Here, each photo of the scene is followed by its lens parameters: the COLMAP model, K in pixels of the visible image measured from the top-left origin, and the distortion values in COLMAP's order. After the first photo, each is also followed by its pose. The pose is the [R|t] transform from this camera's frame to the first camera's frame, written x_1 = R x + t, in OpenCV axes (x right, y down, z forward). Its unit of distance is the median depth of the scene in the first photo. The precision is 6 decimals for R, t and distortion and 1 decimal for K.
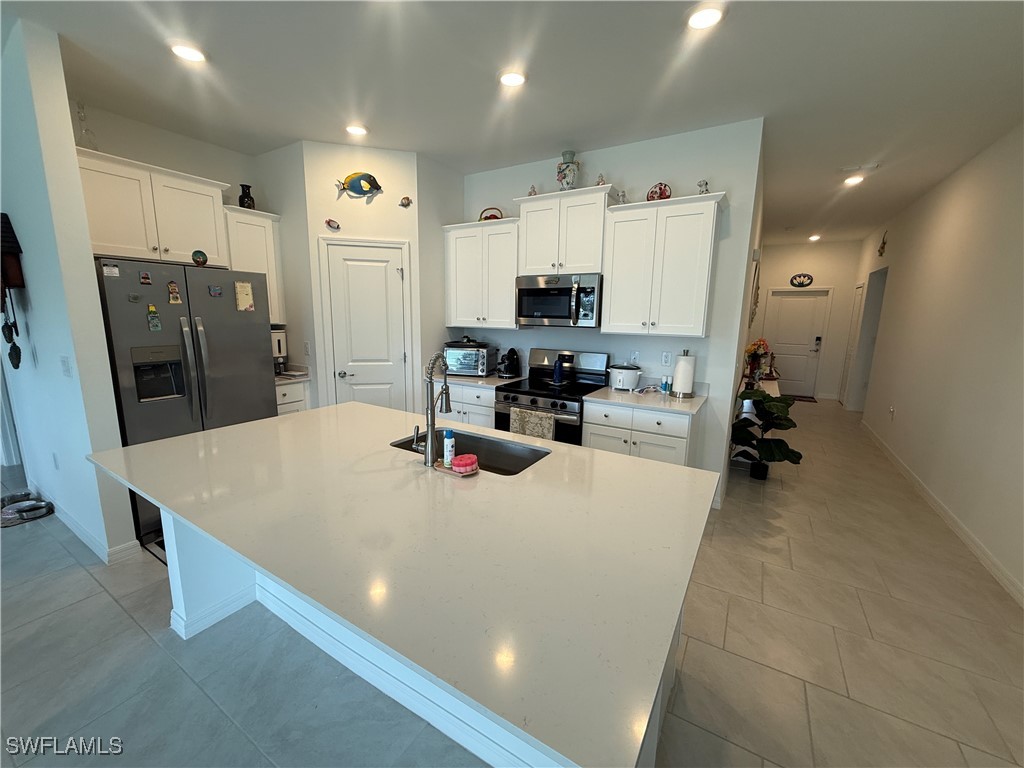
lens RADIAL K [[407.8, 0, 512.0], [0, 407.8, 384.0], [0, 0, 1]] dist [-0.000192, 0.000191]
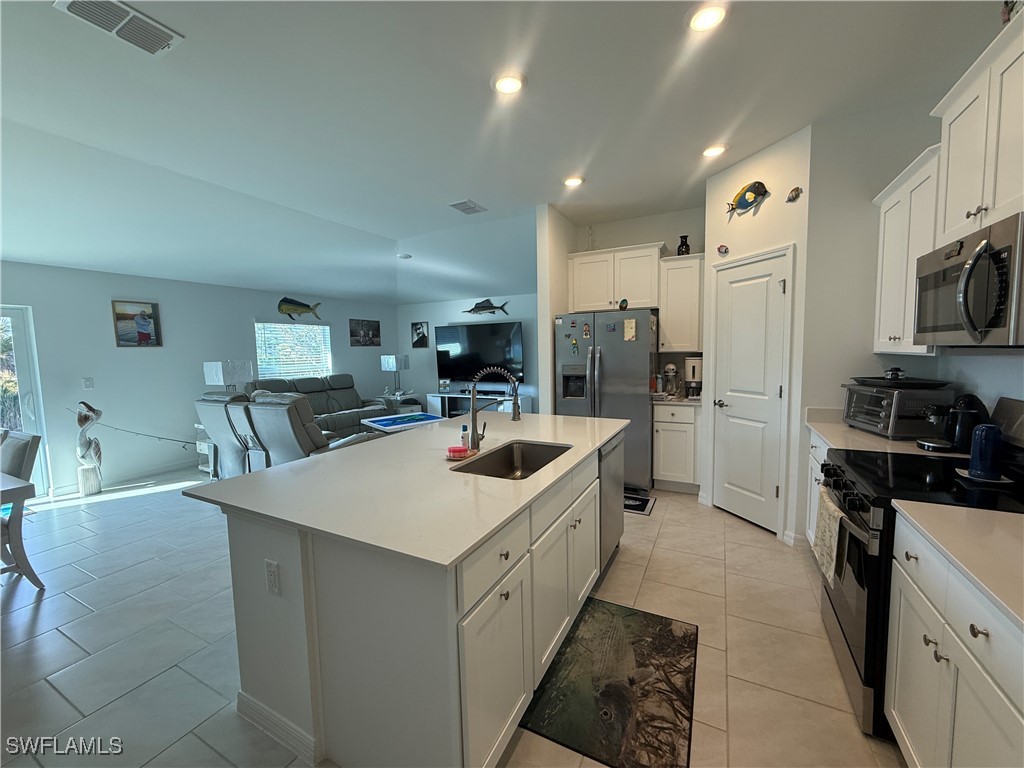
lens RADIAL K [[407.8, 0, 512.0], [0, 407.8, 384.0], [0, 0, 1]] dist [-0.000192, 0.000191]
pose [[0.068351, 0.065165, -0.995531, 0.516752], [-0.150034, 0.987188, 0.054318, -0.050059], [0.986315, 0.145651, 0.077253, 0.469634]]
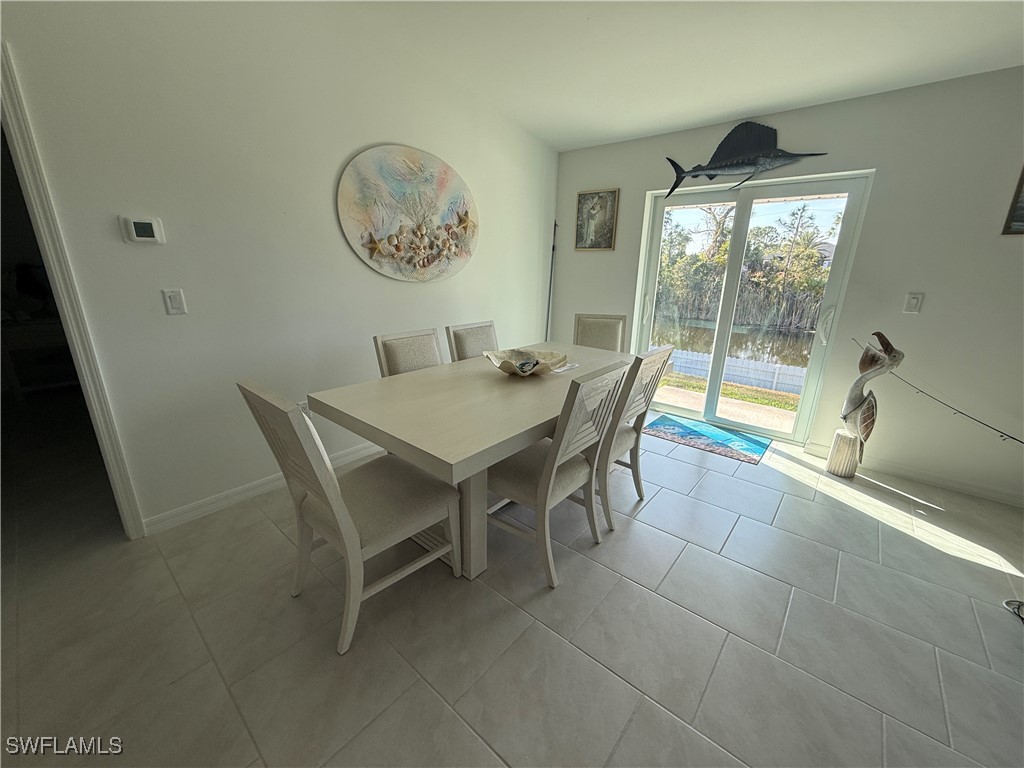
lens RADIAL K [[407.8, 0, 512.0], [0, 407.8, 384.0], [0, 0, 1]] dist [-0.000192, 0.000191]
pose [[-0.986058, -0.077765, 0.147112, -0.253394], [-0.003727, 0.894181, 0.447690, 0.020986], [-0.166359, 0.440901, -0.882004, 0.093049]]
